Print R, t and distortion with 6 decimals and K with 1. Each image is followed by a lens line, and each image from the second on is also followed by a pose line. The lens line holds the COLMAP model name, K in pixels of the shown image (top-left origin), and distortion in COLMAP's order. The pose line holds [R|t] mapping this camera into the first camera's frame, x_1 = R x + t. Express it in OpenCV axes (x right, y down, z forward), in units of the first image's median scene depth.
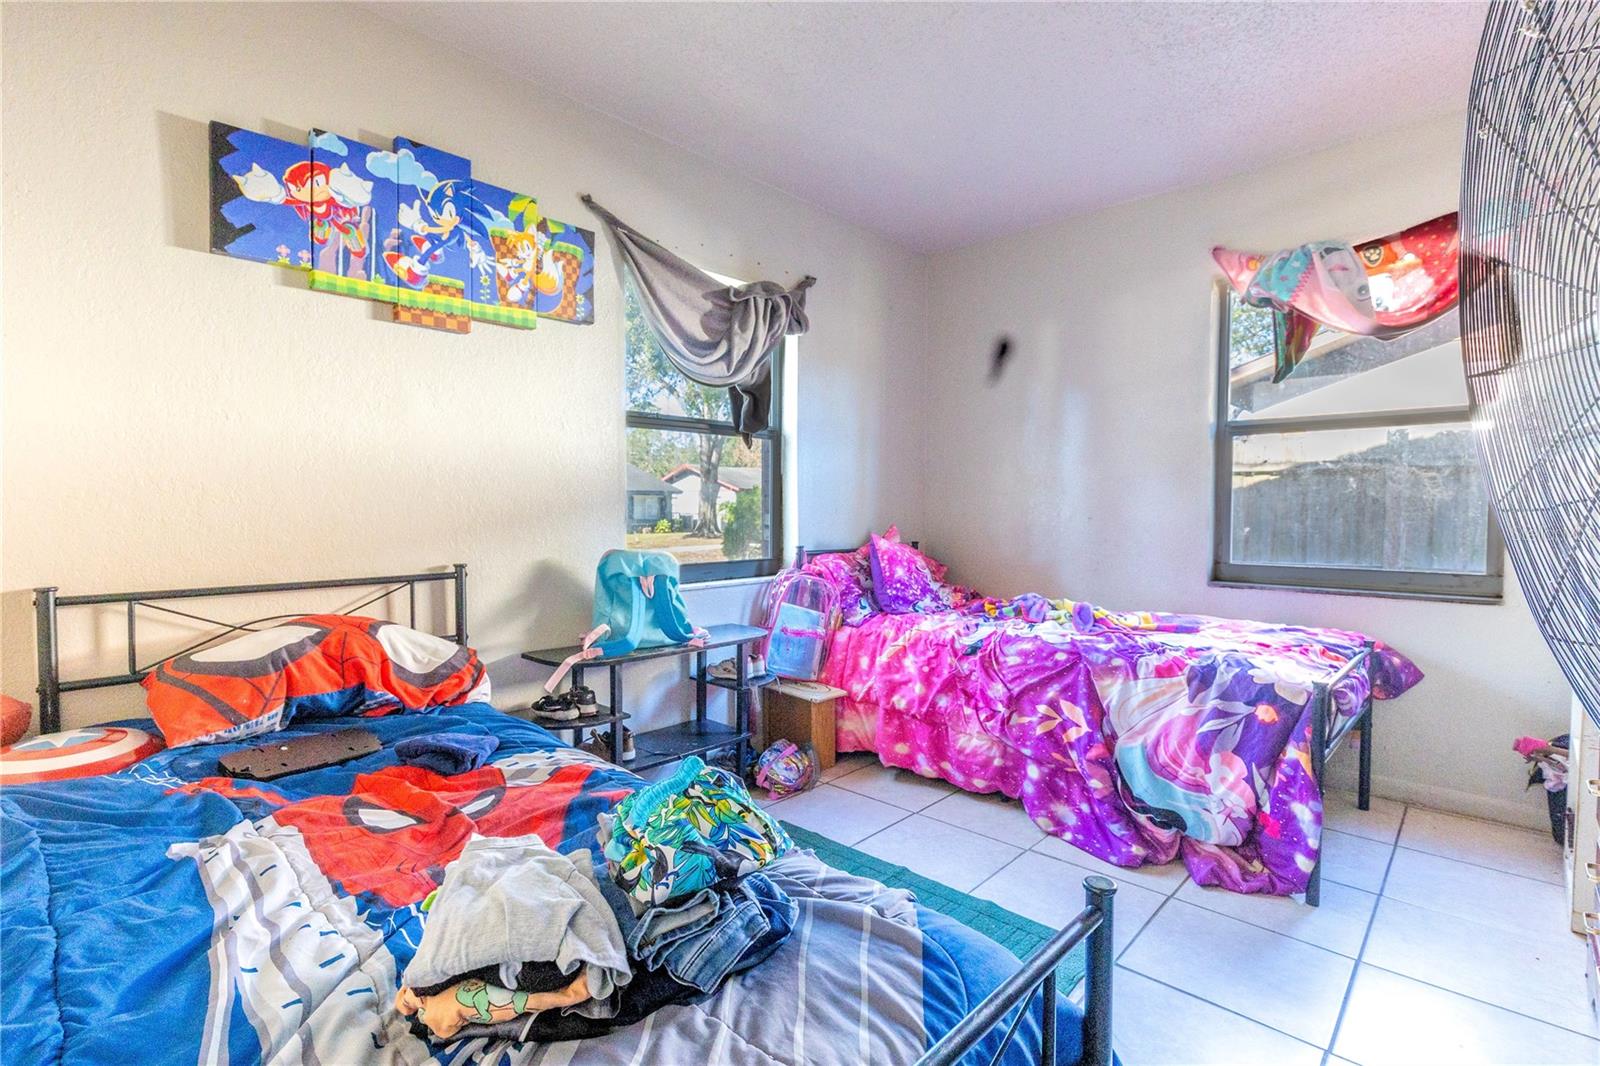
lens RADIAL K [[723.3, 0, 799.8], [0, 723.3, 531.4], [0, 0, 1]] dist [0.003124, 0.000493]
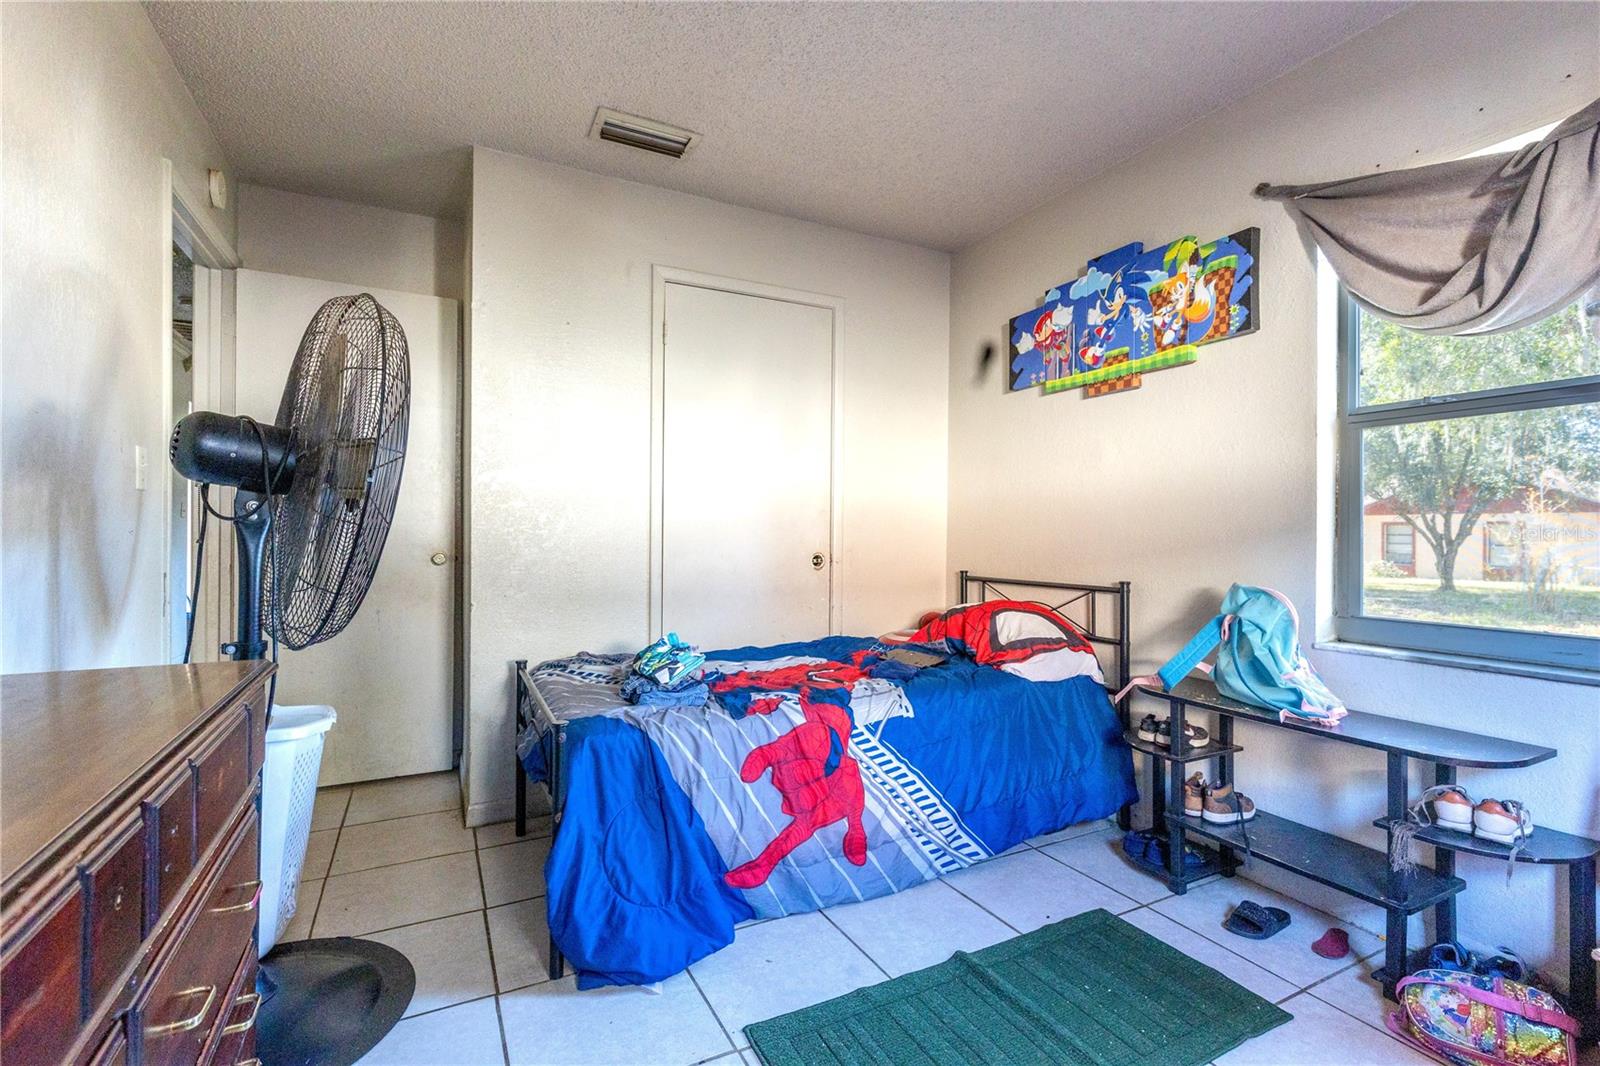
lens RADIAL K [[723.3, 0, 800.2], [0, 723.3, 531.6], [0, 0, 1]] dist [0.003124, 0.000493]
pose [[-0.317667, -0.003331, -0.948197, 0.843463], [-0.033036, 0.999426, 0.007557, -0.030086], [0.947627, 0.033726, -0.317594, 0.878497]]
